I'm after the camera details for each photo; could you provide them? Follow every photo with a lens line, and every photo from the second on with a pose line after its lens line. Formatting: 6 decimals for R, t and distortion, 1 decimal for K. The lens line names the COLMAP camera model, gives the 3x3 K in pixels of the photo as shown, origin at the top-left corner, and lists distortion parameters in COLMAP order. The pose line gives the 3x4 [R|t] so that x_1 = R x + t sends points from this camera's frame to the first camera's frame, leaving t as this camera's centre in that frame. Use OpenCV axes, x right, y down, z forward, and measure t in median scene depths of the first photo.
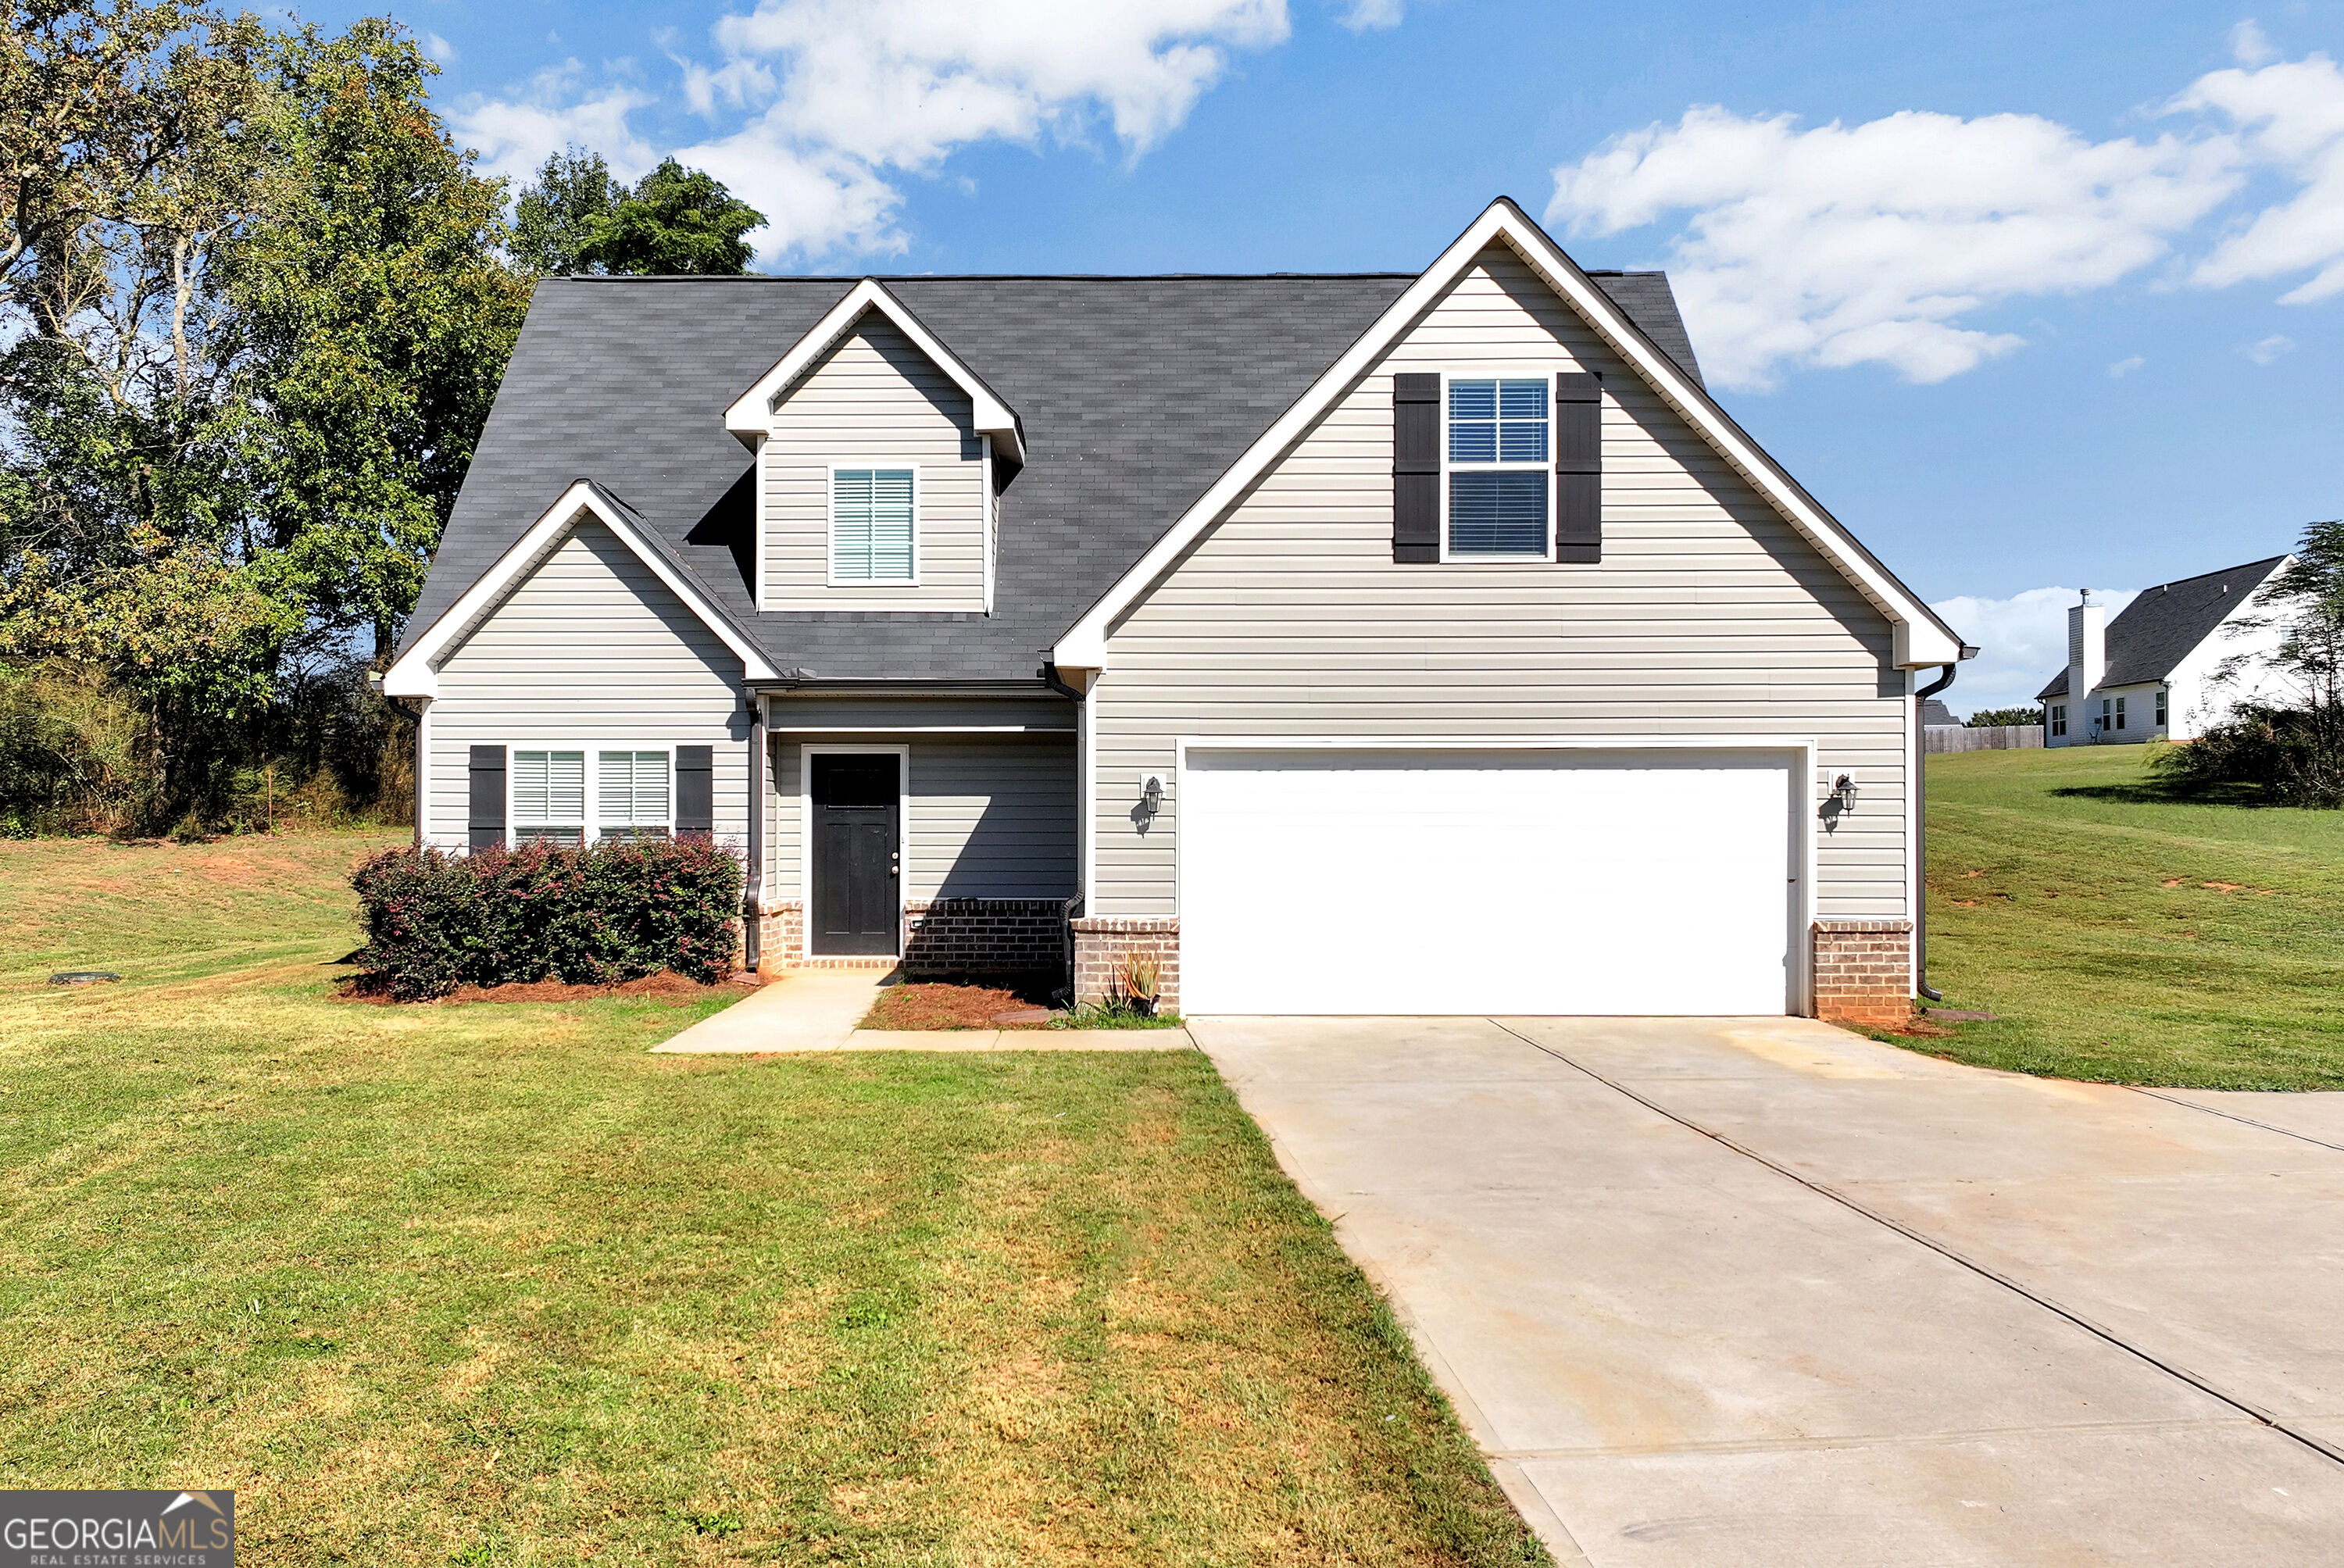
lens RADIAL K [[1985.5, 0, 1047.6], [0, 1985.5, 804.2], [0, 0, 1]] dist [0.001221, 0.003715]
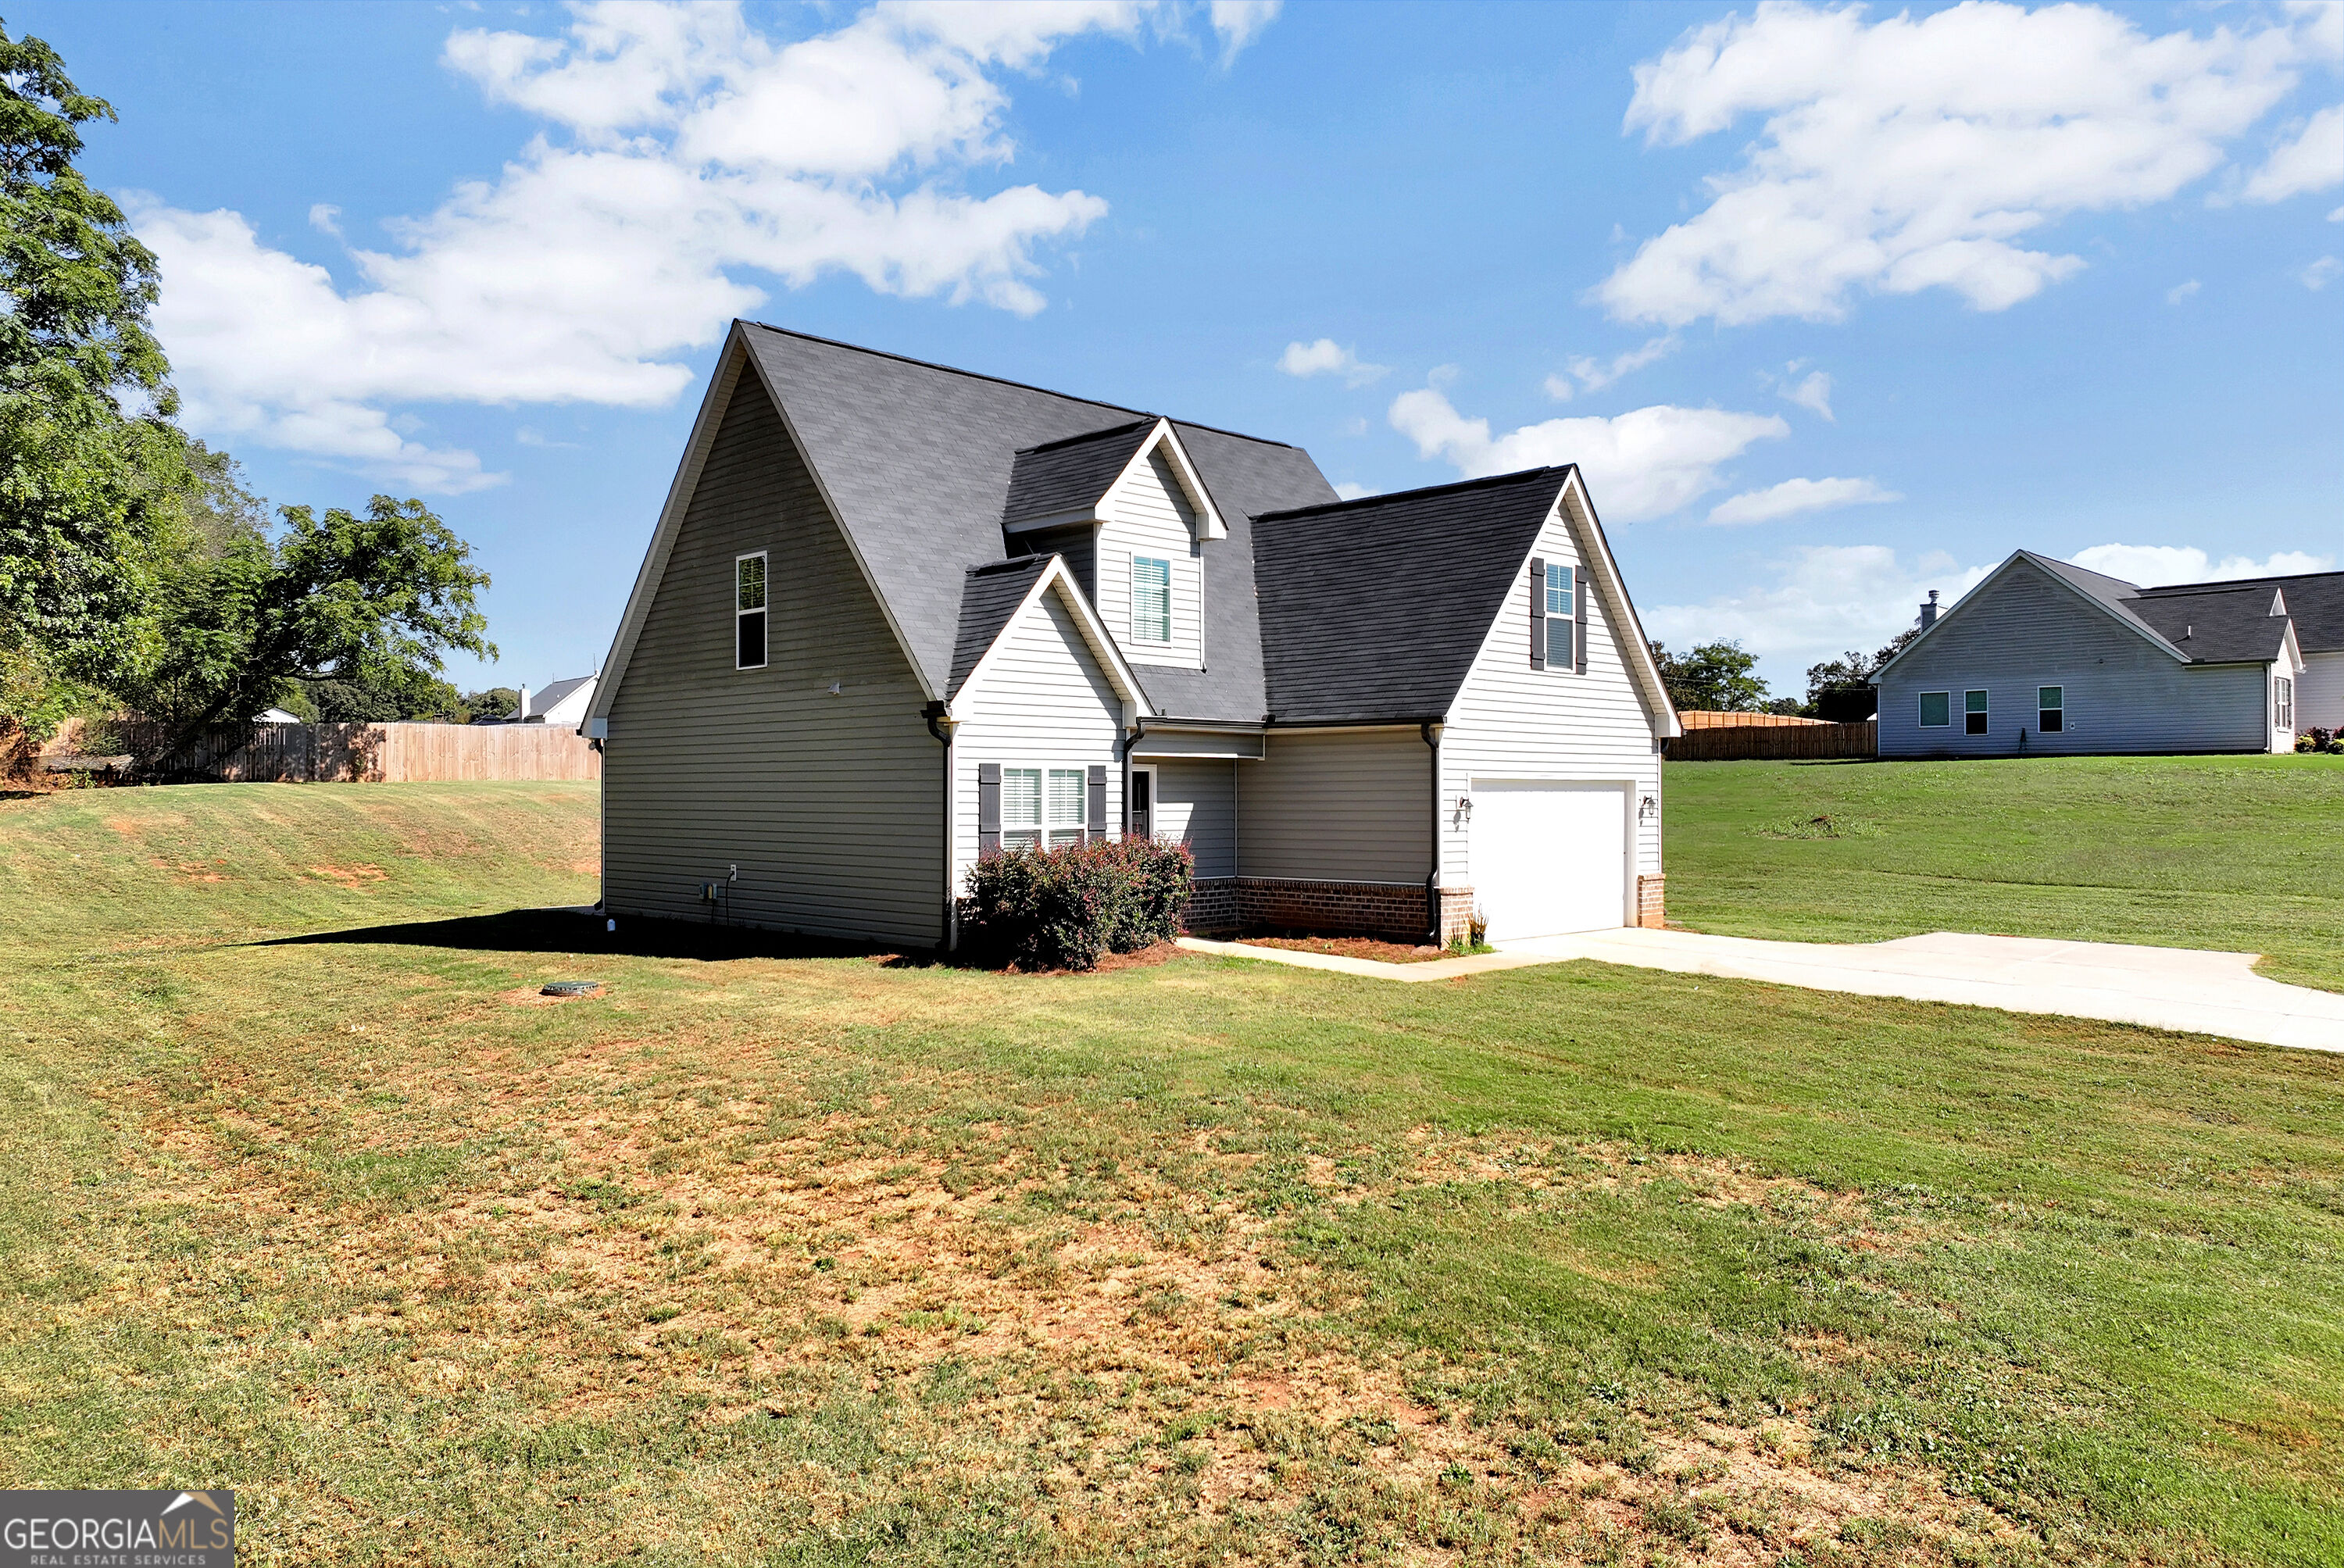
lens RADIAL K [[2148.4, 0, 1172.0], [0, 2148.4, 784.0], [0, 0, 1]] dist [0.009502, -0.011991]
pose [[0.578788, 0.004570, 0.815465, -1.215316], [-0.009015, 0.999959, 0.000794, -0.018367], [-0.815428, -0.007811, 0.578806, 0.155129]]
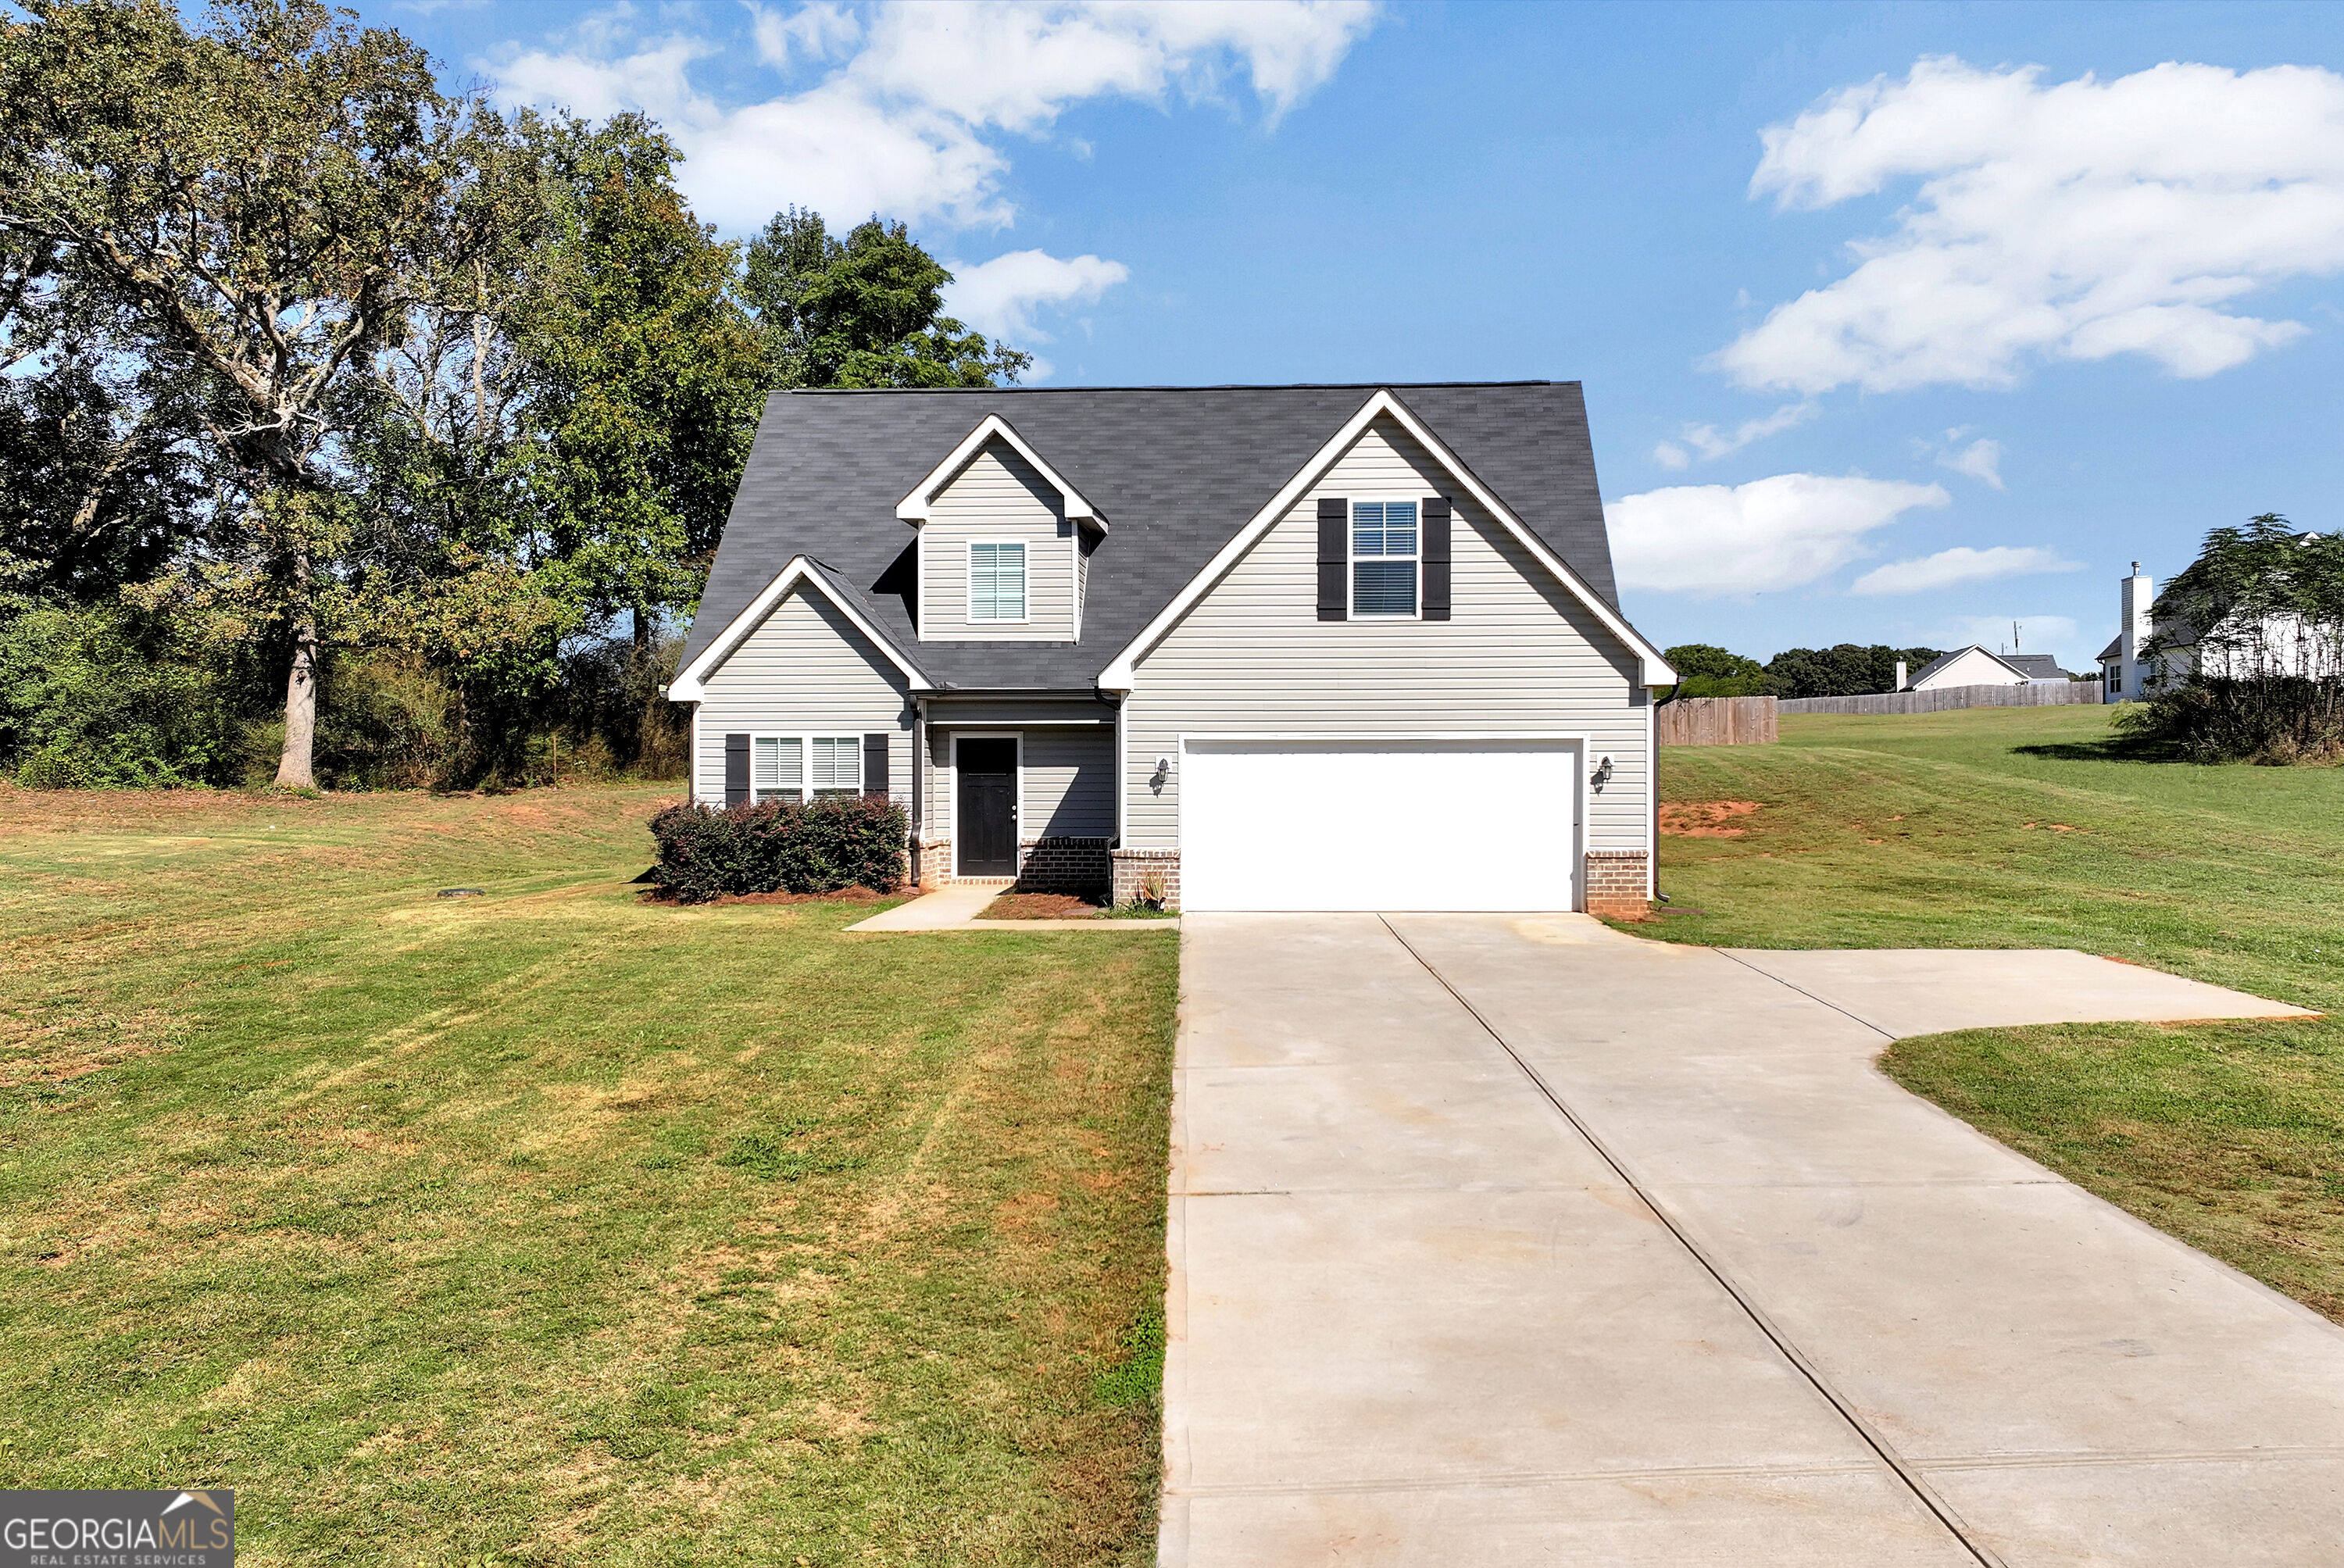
lens RADIAL K [[1858.6, 0, 1172.0], [0, 1858.6, 784.0], [0, 0, 1]] dist [0.003578, -0.001370]
pose [[0.999366, -0.001821, -0.035556, 0.091112], [0.002442, 0.999845, 0.017426, -0.015704], [0.035519, -0.017502, 0.999216, -0.374895]]
